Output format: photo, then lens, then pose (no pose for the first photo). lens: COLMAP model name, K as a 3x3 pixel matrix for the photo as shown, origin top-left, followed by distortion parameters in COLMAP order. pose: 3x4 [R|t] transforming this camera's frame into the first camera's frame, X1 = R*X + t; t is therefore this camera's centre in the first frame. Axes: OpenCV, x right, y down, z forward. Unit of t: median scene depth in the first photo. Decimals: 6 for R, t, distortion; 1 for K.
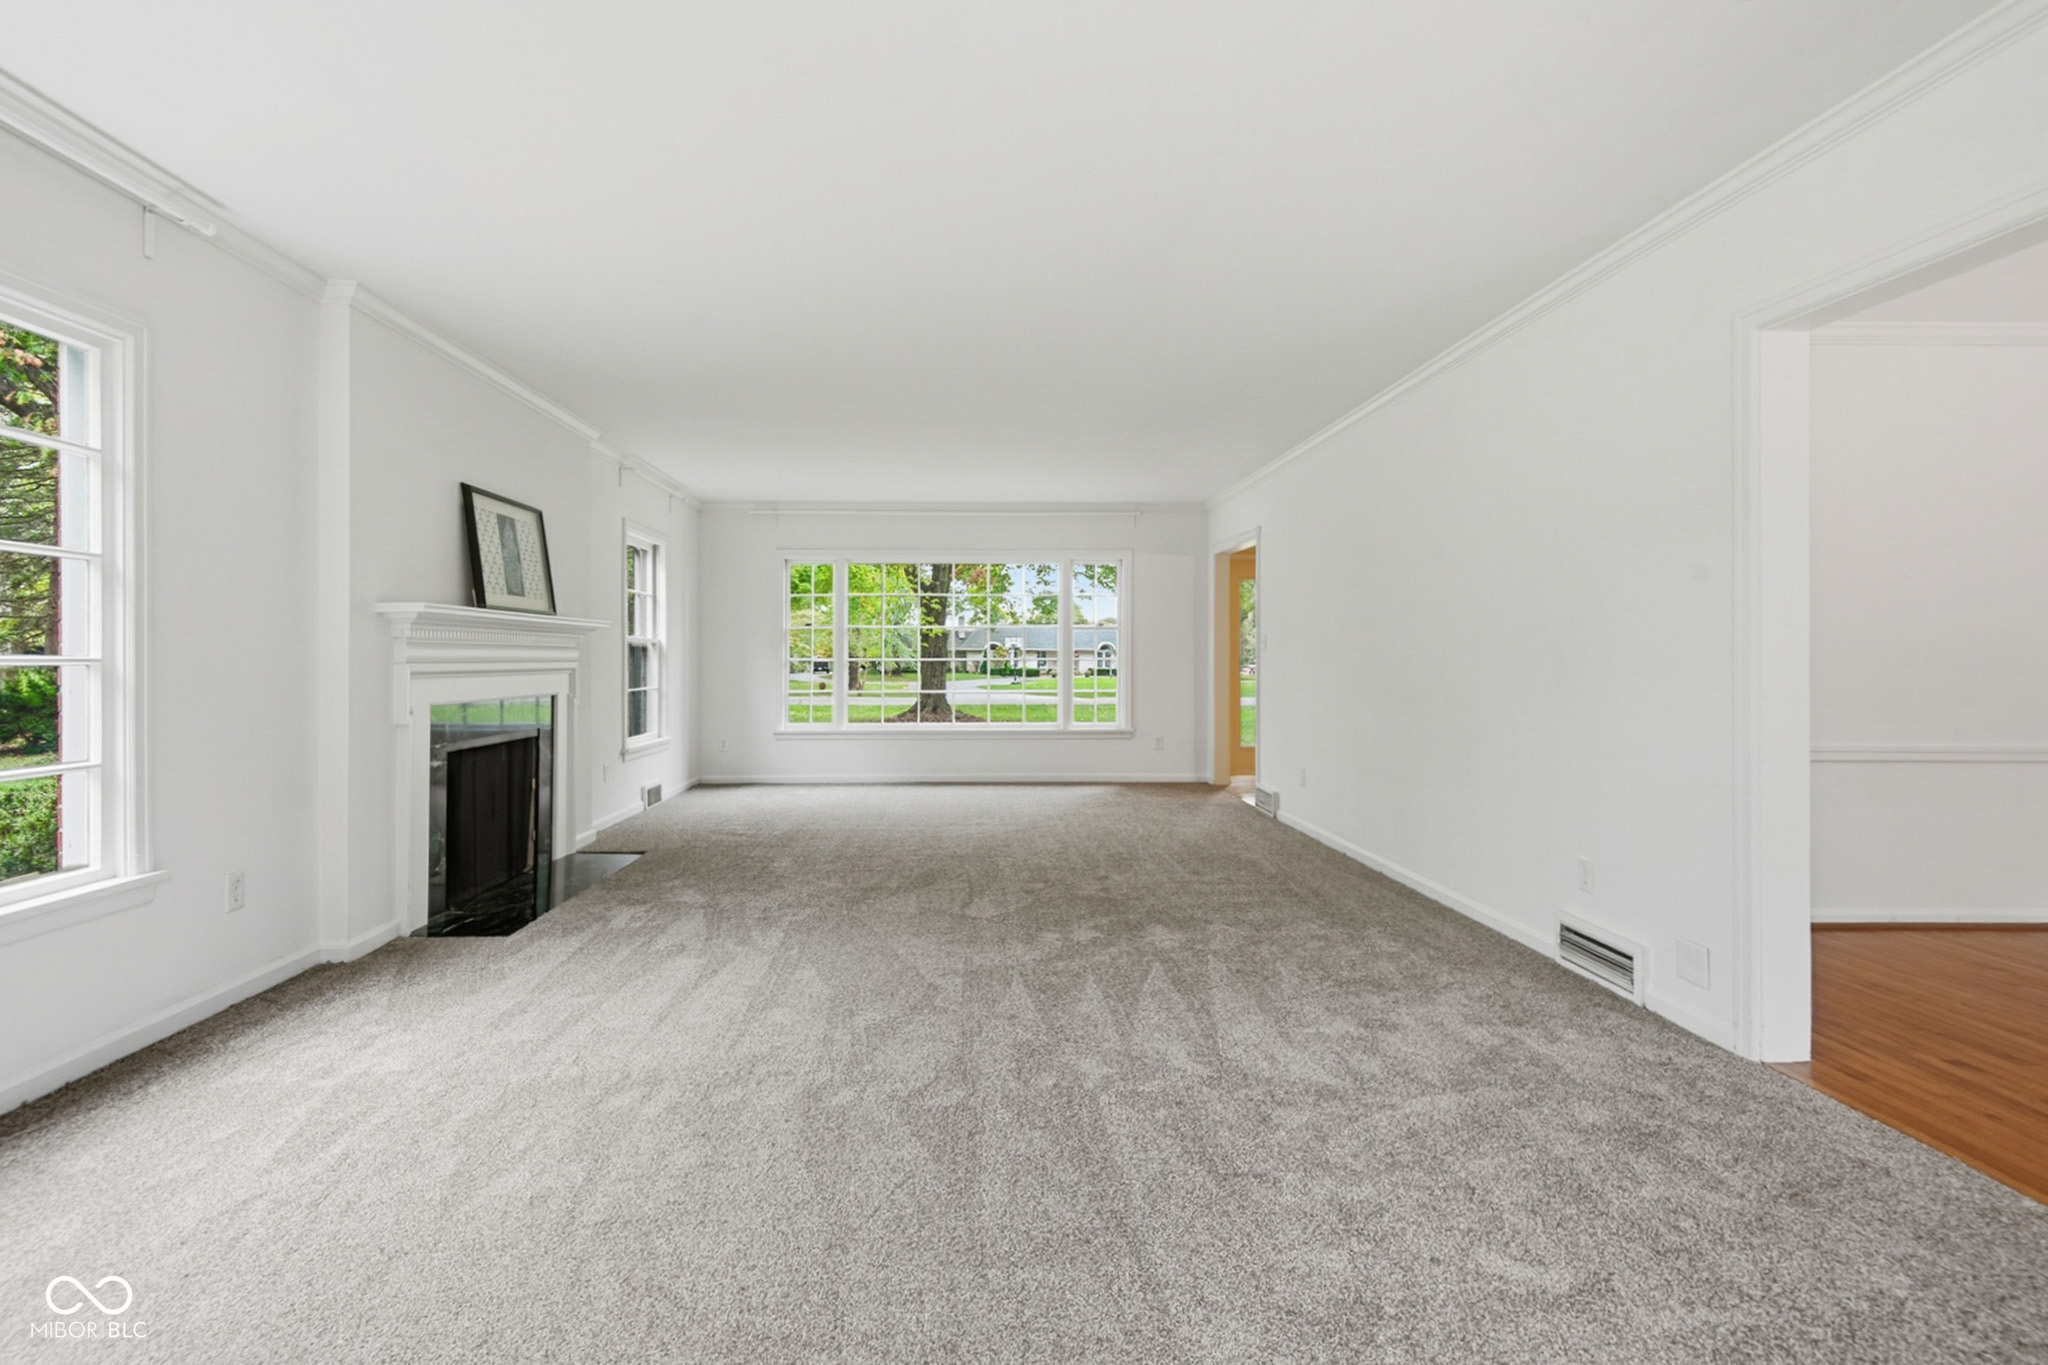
lens RADIAL K [[1005.9, 0, 1022.5], [0, 1005.9, 650.0], [0, 0, 1]] dist [0.030025, -0.023196]
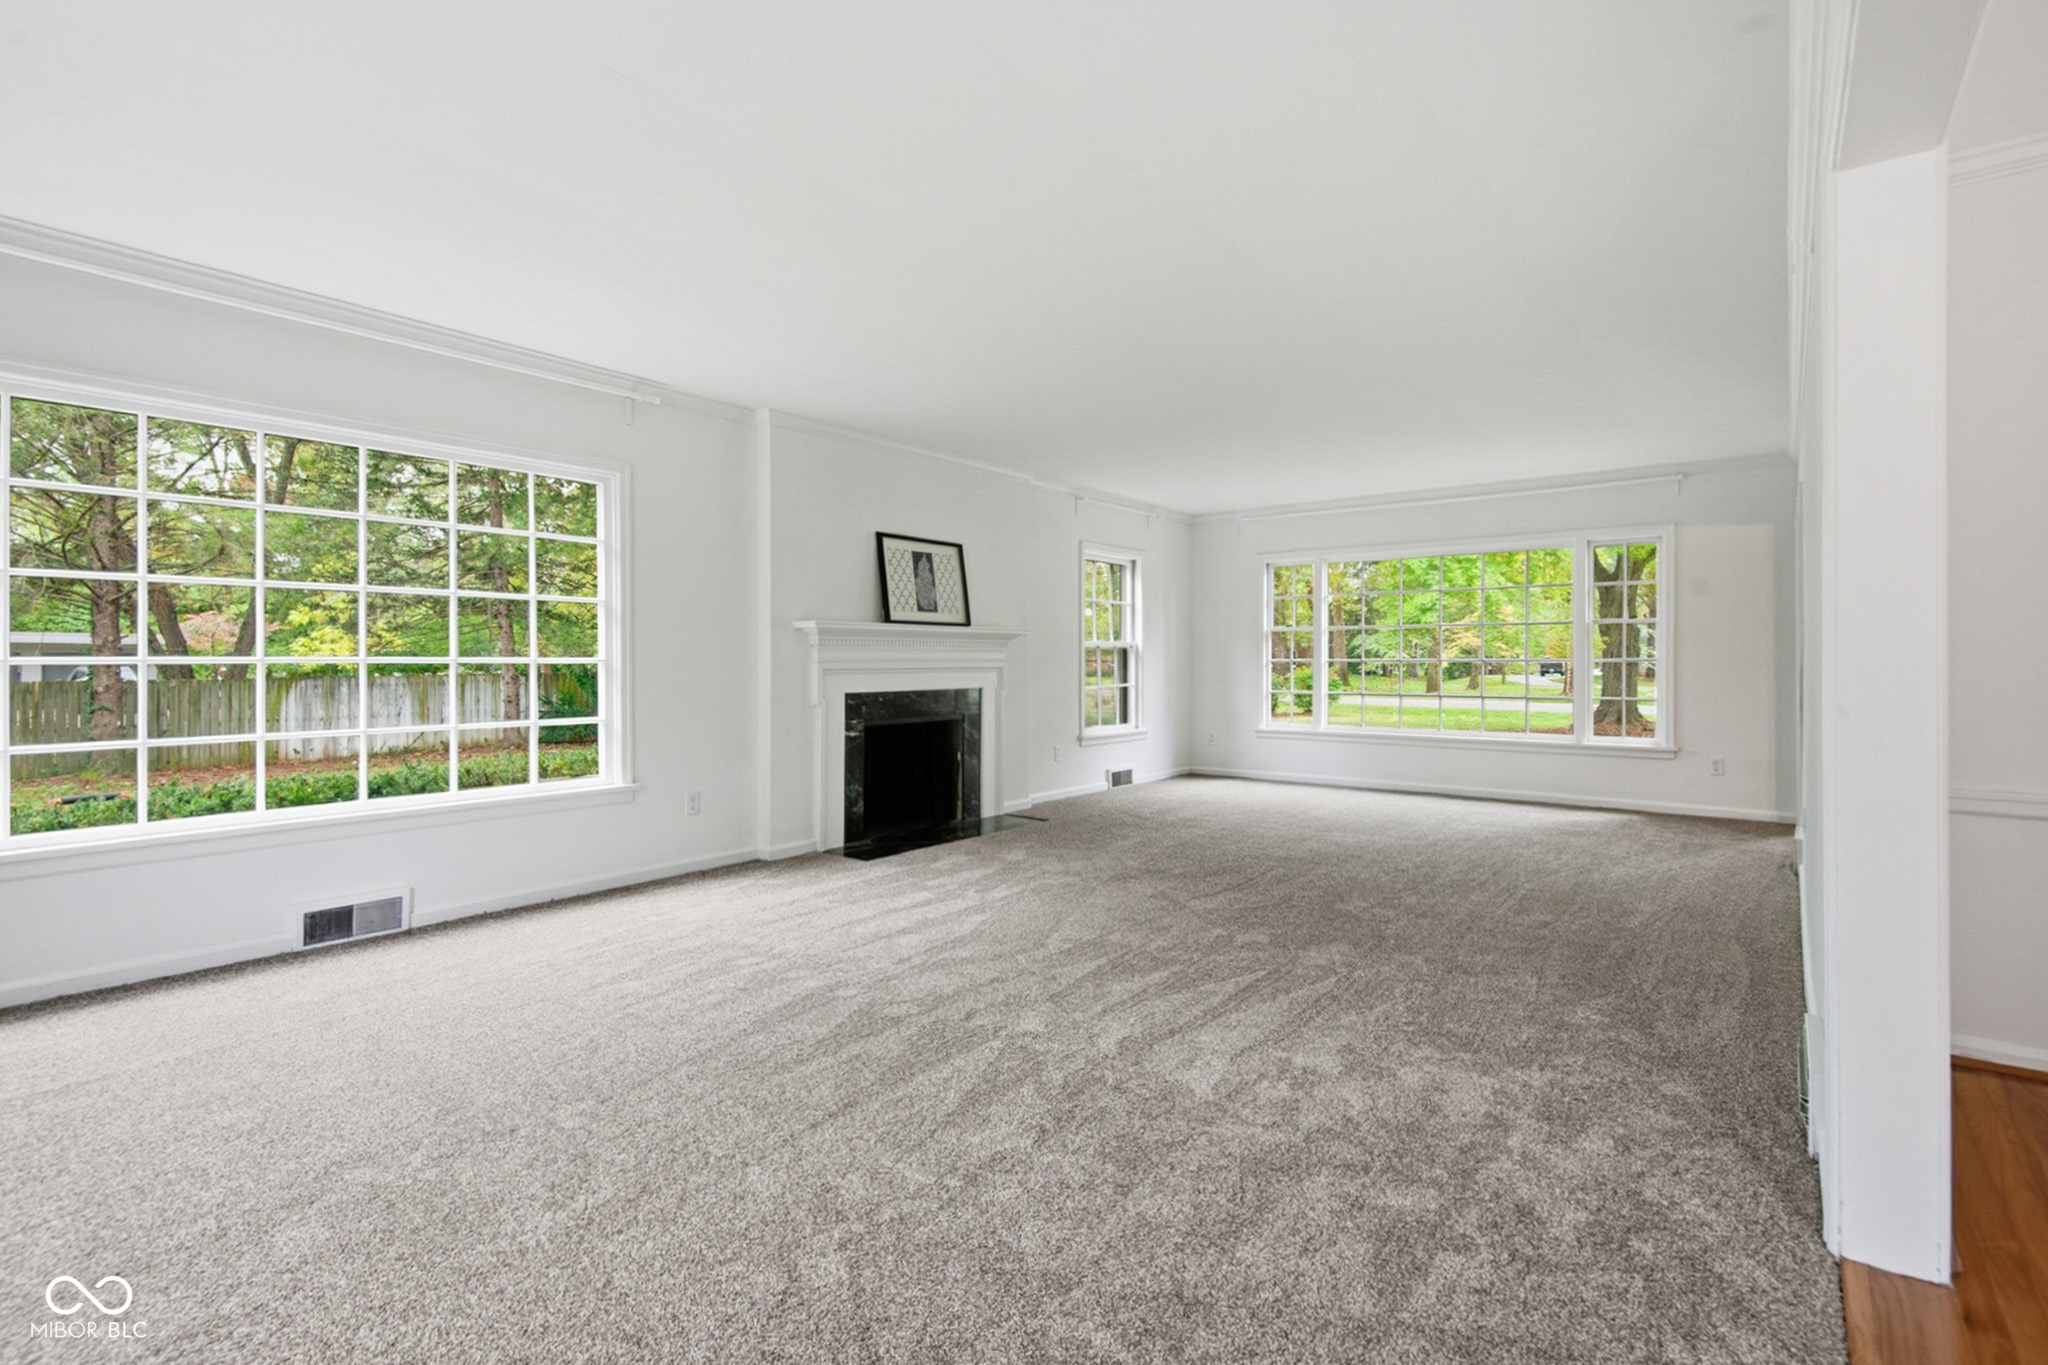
lens RADIAL K [[1005.9, 0, 1022.5], [0, 1005.9, 650.0], [0, 0, 1]] dist [0.030025, -0.023196]
pose [[0.764417, -0.003261, -0.644713, 0.603446], [0.003529, 0.999993, -0.000874, -0.002843], [0.644712, -0.001607, 0.764424, 0.100426]]
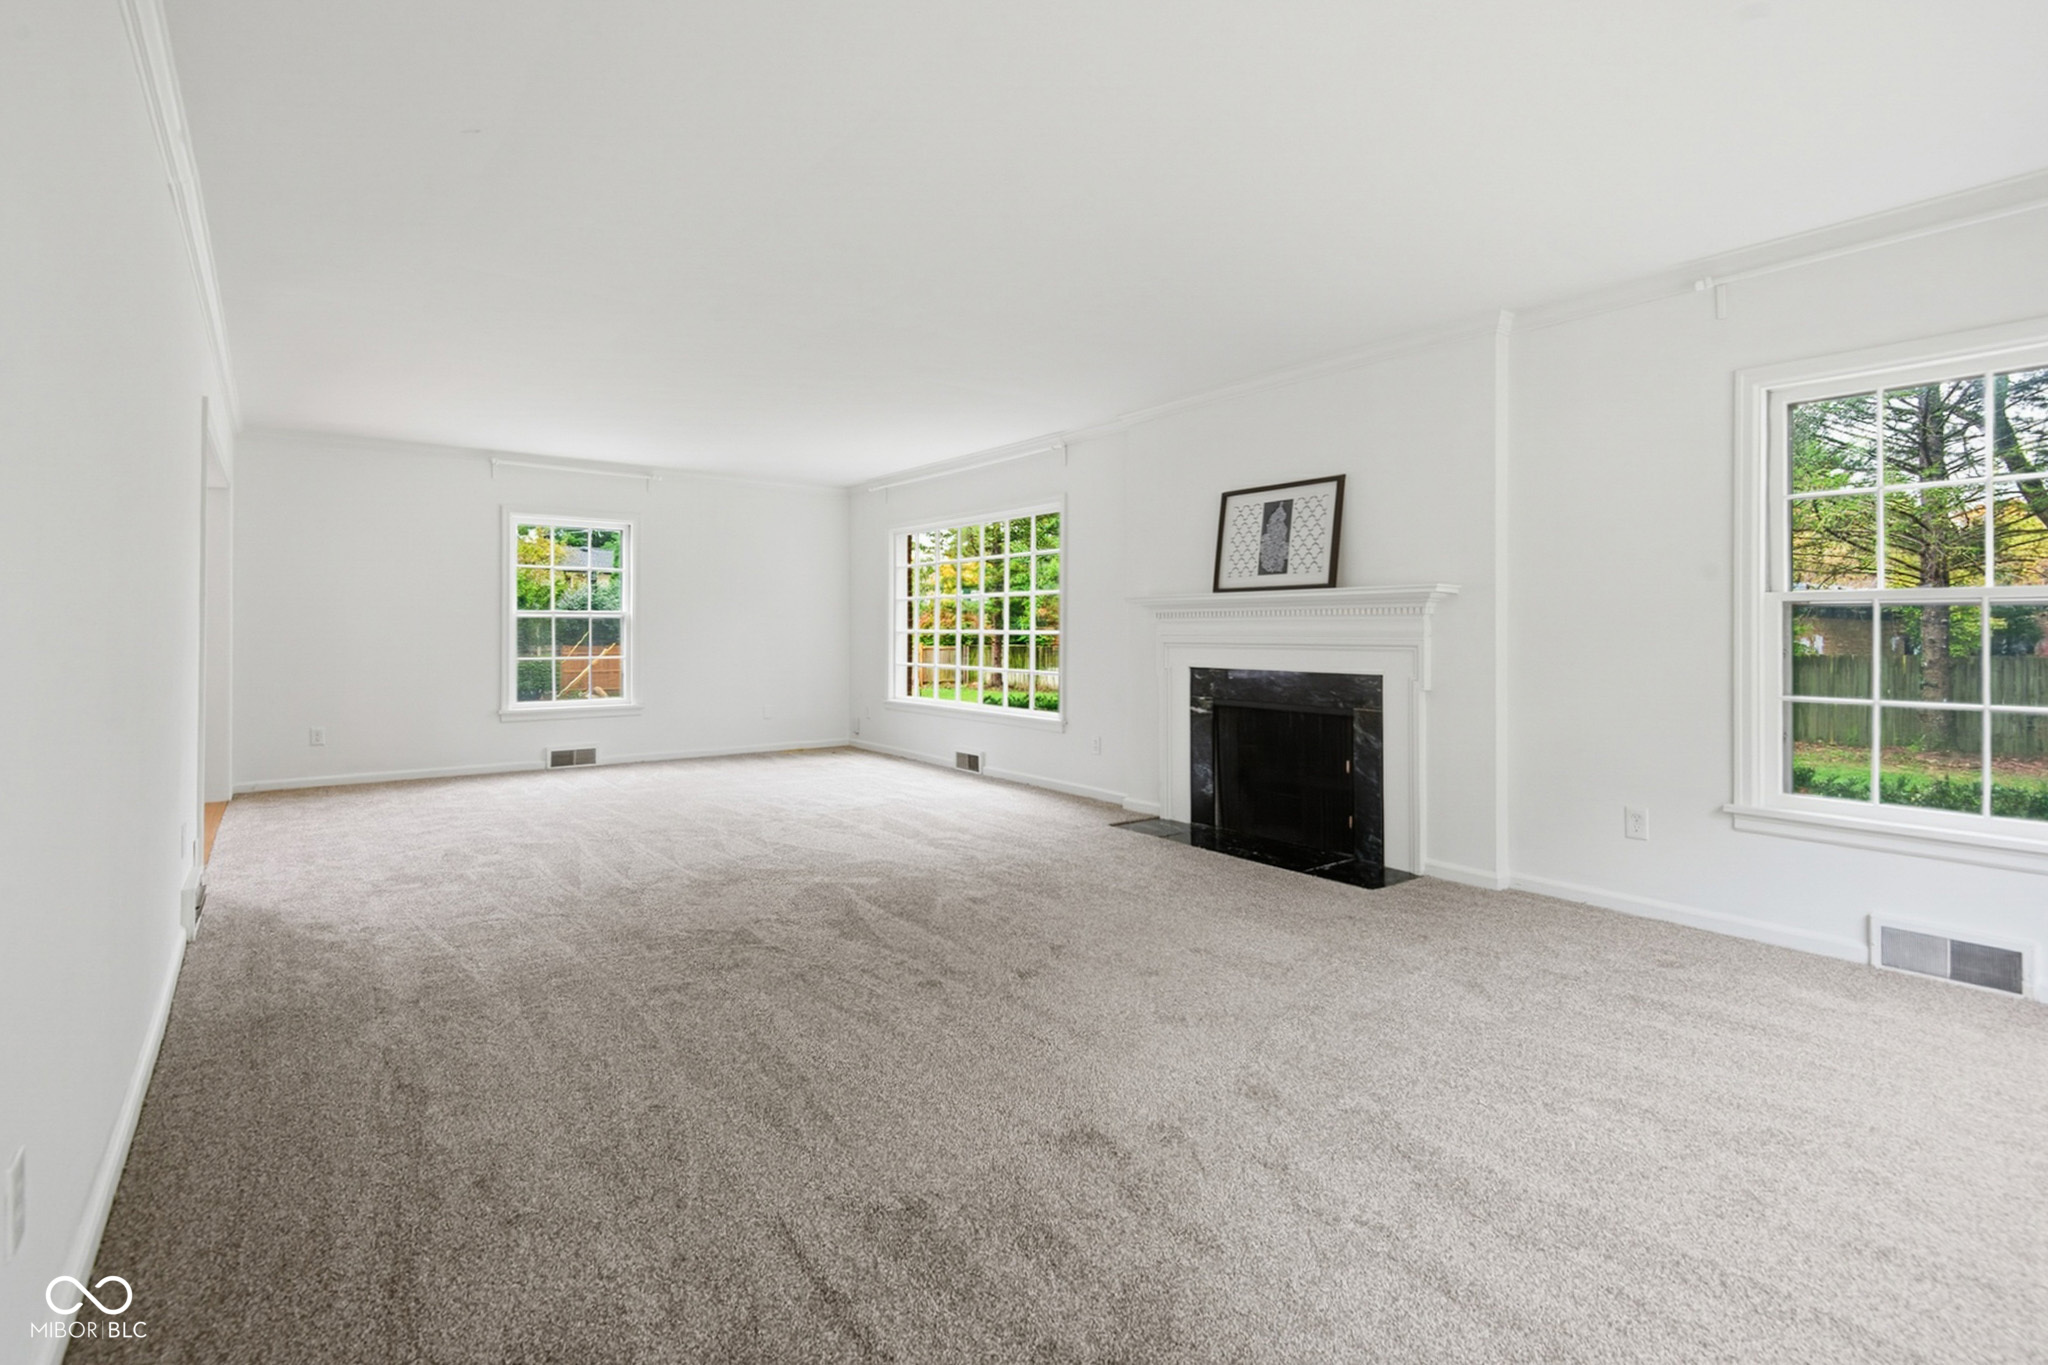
lens RADIAL K [[1005.9, 0, 1022.5], [0, 1005.9, 650.0], [0, 0, 1]] dist [0.030025, -0.023196]
pose [[-0.846997, 0.001944, -0.531595, 0.402506], [-0.002616, 0.999966, 0.007824, 0.026072], [0.531592, 0.008017, -0.846963, 2.409589]]
